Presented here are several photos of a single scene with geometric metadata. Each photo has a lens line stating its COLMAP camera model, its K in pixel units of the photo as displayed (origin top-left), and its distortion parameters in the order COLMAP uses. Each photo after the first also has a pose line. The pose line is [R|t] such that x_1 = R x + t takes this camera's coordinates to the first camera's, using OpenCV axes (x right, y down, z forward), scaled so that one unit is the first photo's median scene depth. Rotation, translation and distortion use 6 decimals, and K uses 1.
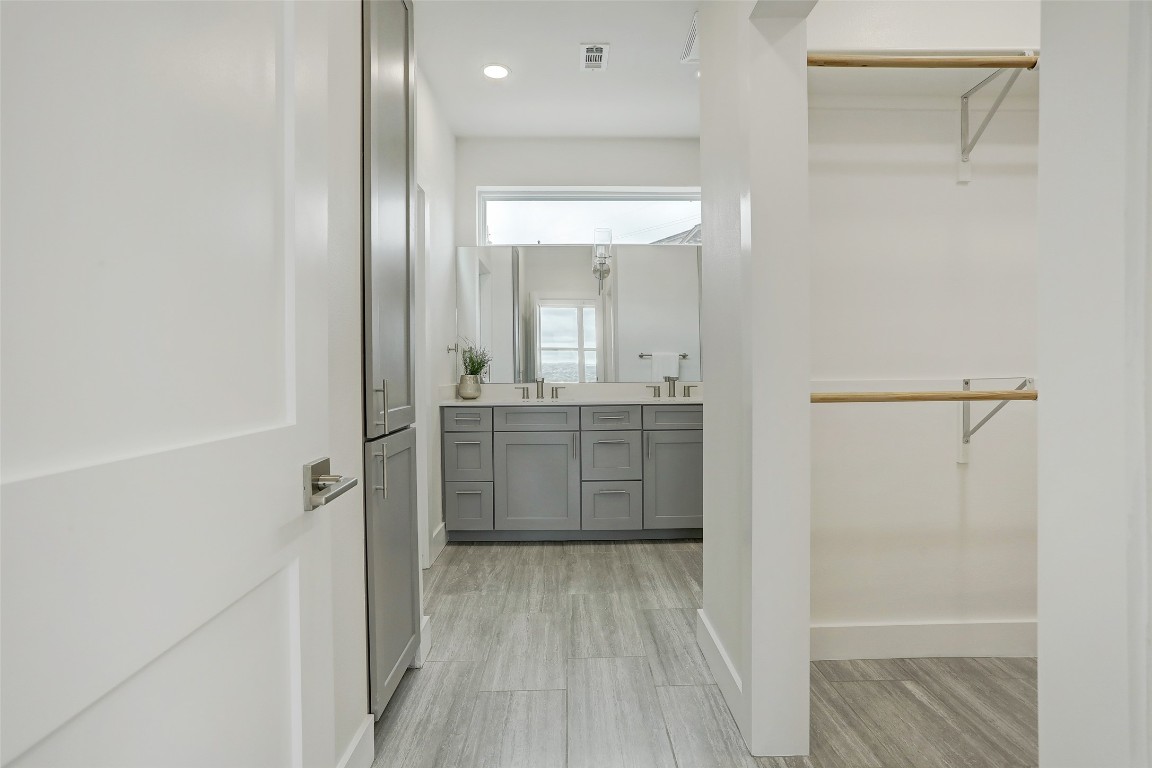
lens RADIAL K [[557.0, 0, 584.6], [0, 557.0, 371.7], [0, 0, 1]] dist [-0.059718, 0.019108]
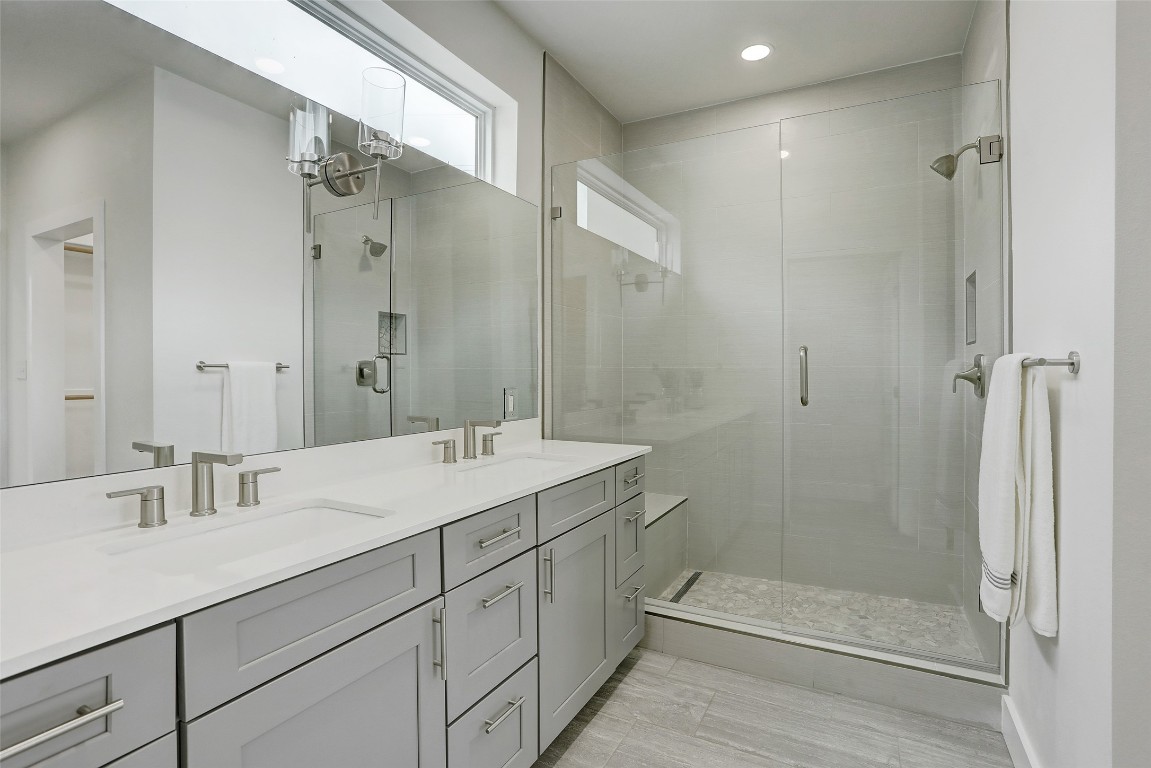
lens RADIAL K [[556.5, 0, 584.1], [0, 556.5, 371.7], [0, 0, 1]] dist [-0.059718, 0.019108]
pose [[0.488119, 0.005982, 0.872757, -0.257326], [-0.000054, 0.999977, -0.006824, -0.032298], [-0.872777, 0.003284, 0.488108, 0.703857]]
